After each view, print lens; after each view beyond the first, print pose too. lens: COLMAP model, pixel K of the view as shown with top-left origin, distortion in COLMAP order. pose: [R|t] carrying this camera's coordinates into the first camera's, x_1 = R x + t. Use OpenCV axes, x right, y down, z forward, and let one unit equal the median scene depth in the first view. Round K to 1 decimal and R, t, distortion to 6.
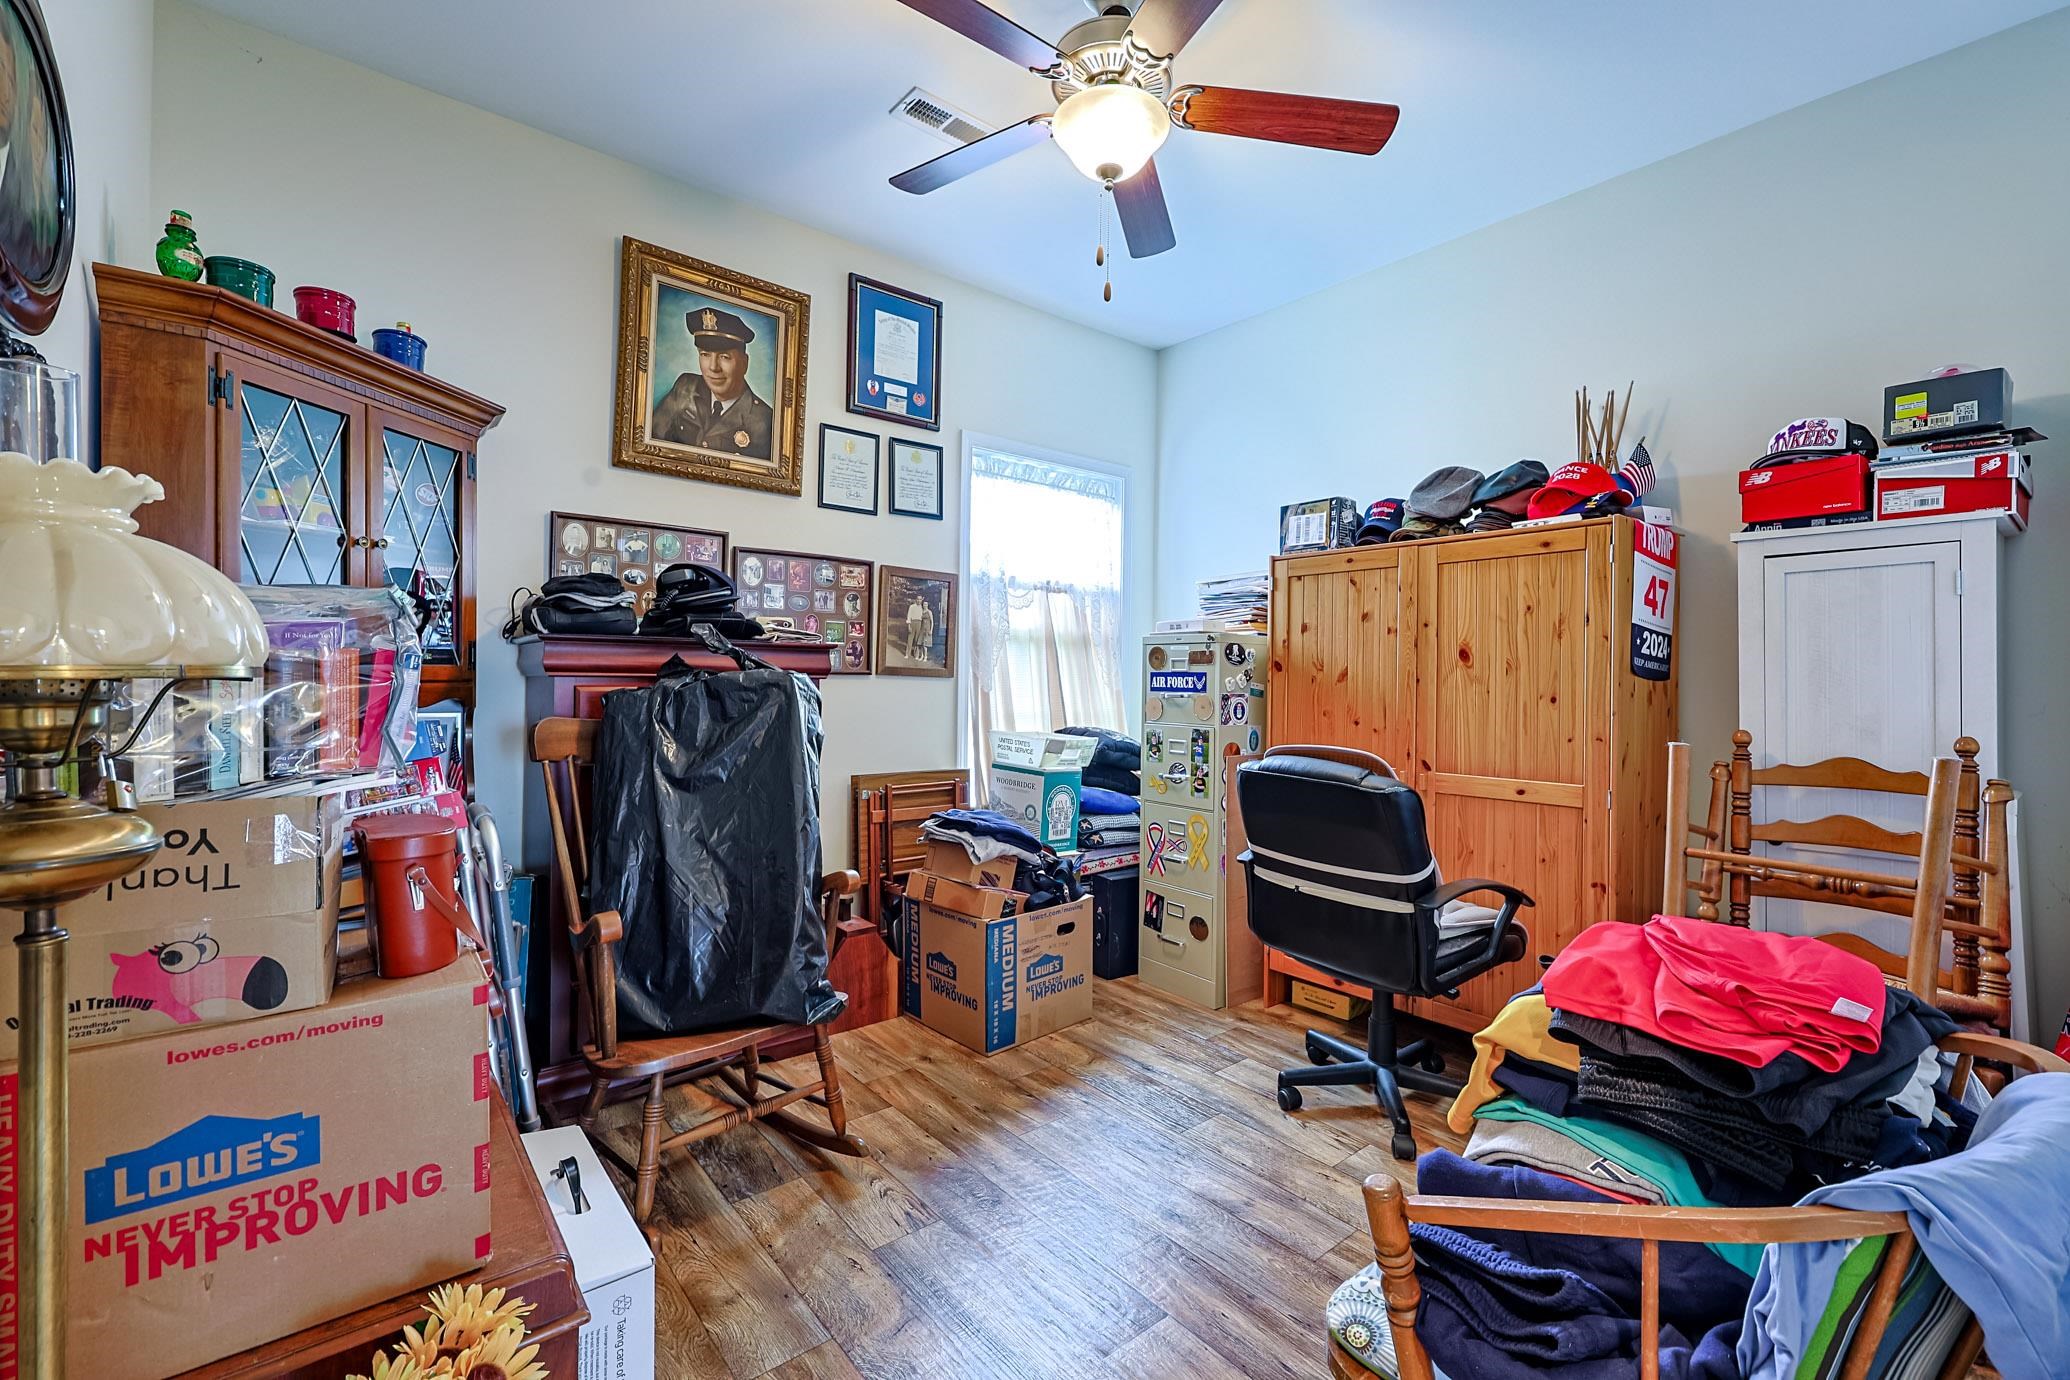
lens RADIAL K [[875.5, 0, 1037.2], [0, 875.5, 685.8], [0, 0, 1]] dist [0.002655, 0.000132]
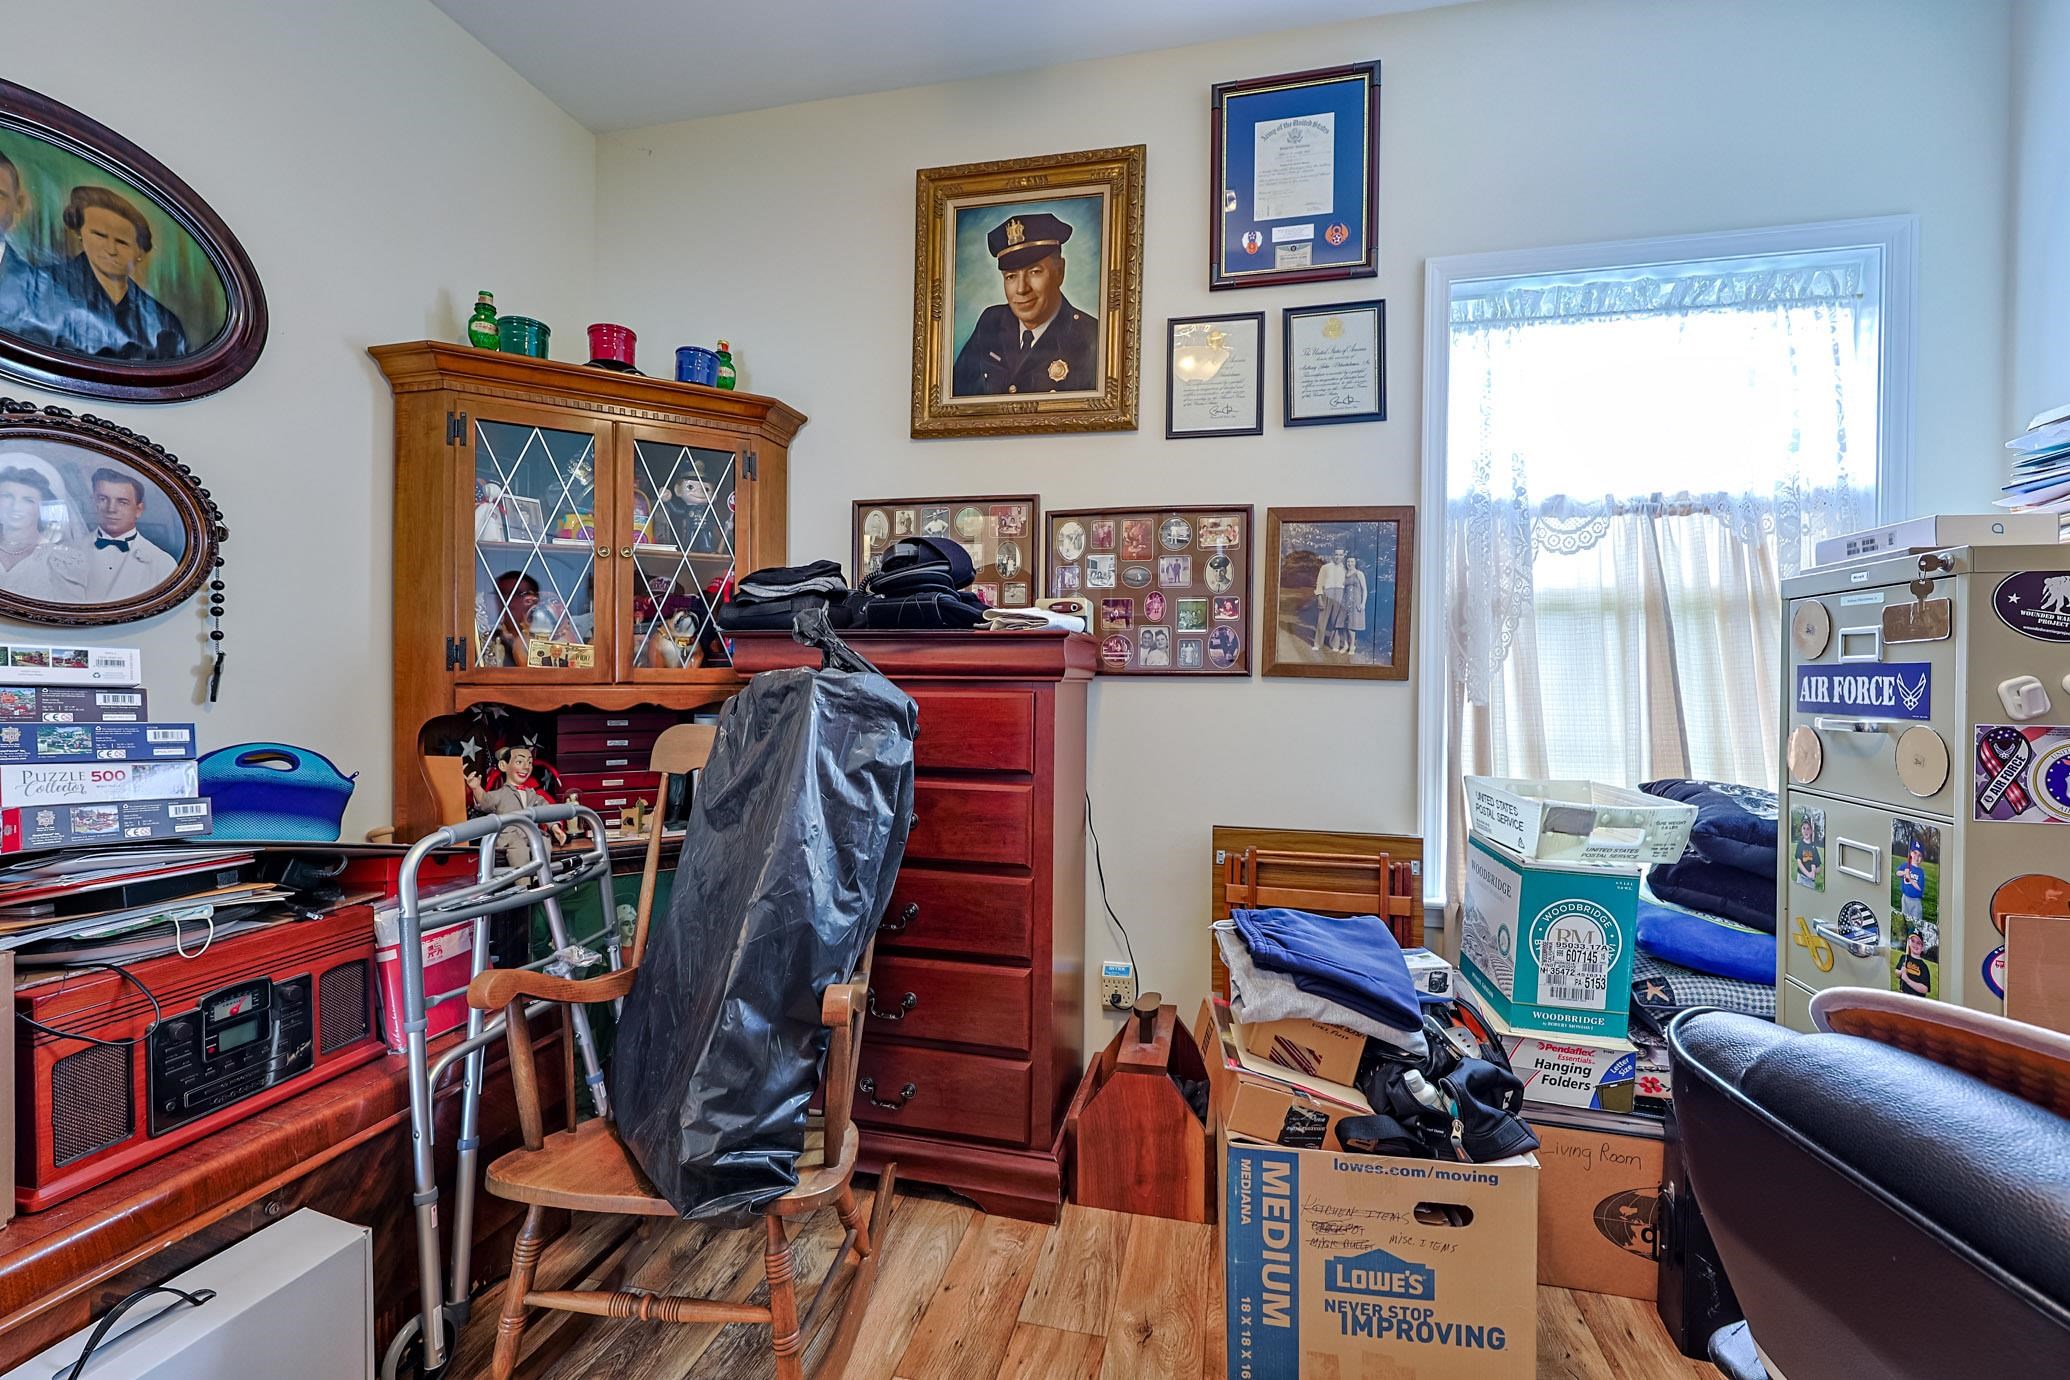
lens RADIAL K [[875.5, 0, 1029.5], [0, 875.5, 683.1], [0, 0, 1]] dist [0.002655, 0.000132]
pose [[0.618320, -0.000063, -0.785926, 0.237544], [-0.006913, 0.999961, -0.005519, -0.002688], [0.785896, 0.008846, 0.618296, 0.478183]]
